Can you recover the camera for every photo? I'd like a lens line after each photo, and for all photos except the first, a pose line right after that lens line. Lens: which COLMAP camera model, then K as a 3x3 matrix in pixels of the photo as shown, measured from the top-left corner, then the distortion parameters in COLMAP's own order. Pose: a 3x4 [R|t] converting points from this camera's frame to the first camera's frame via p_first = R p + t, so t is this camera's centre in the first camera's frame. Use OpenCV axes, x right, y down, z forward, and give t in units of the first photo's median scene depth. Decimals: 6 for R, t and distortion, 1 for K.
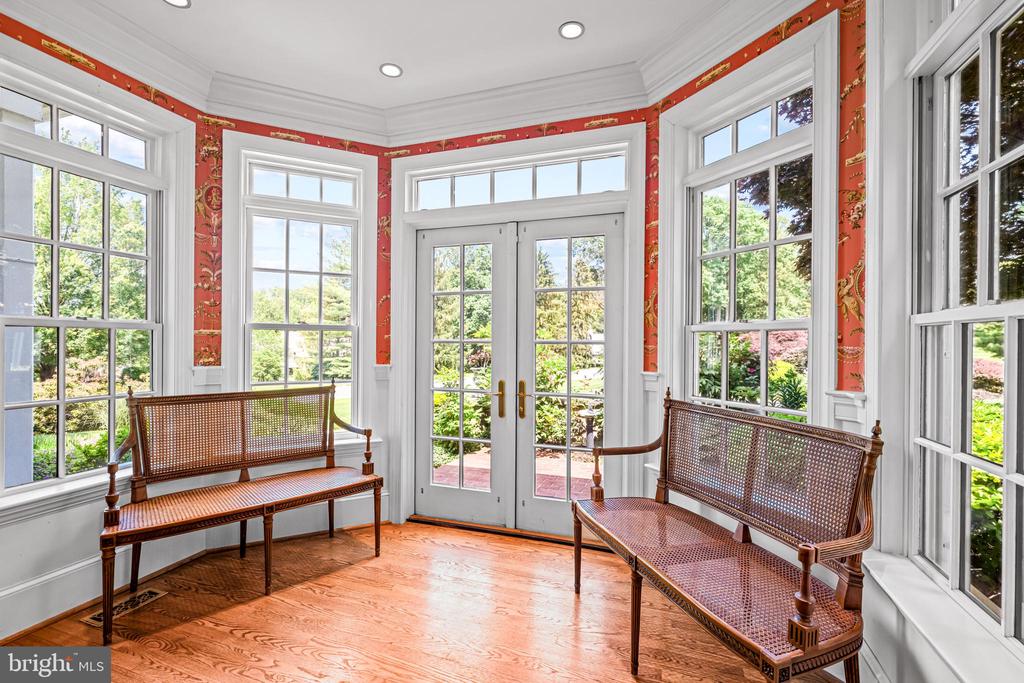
lens RADIAL K [[458.8, 0, 508.8], [0, 458.8, 345.9], [0, 0, 1]] dist [-0.000064, 0.000075]
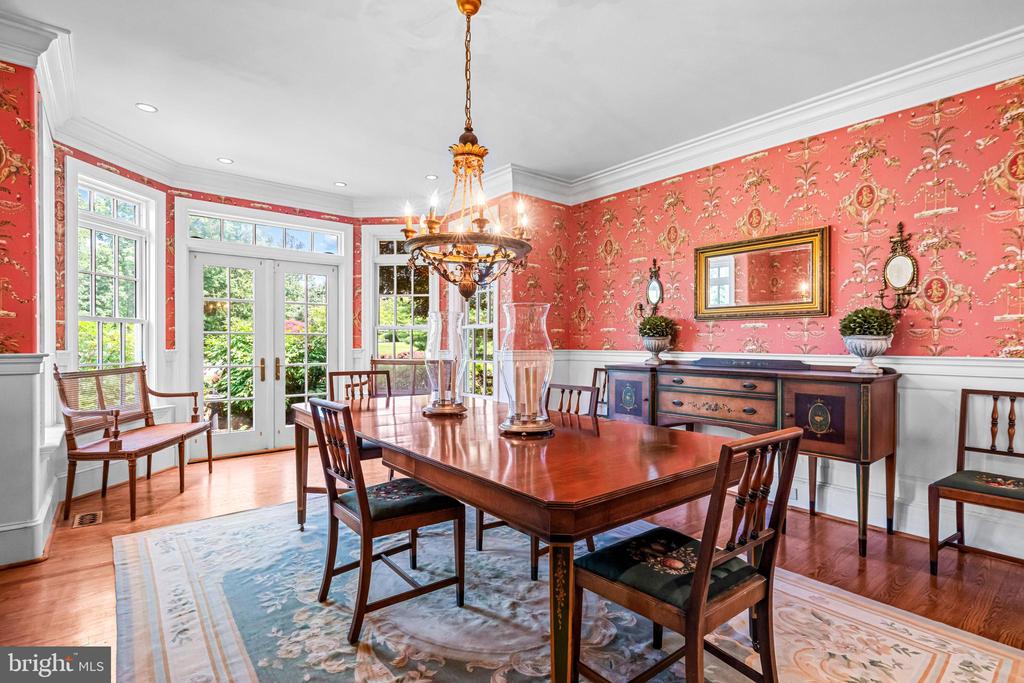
lens RADIAL K [[493.3, 0, 513.3], [0, 493.3, 342.2], [0, 0, 1]] dist [-0.001247, 0.000416]
pose [[0.516310, -0.004097, 0.856392, -1.065991], [0.009021, 0.999959, -0.000654, 0.031631], [-0.856354, 0.008063, 0.516326, -0.641553]]
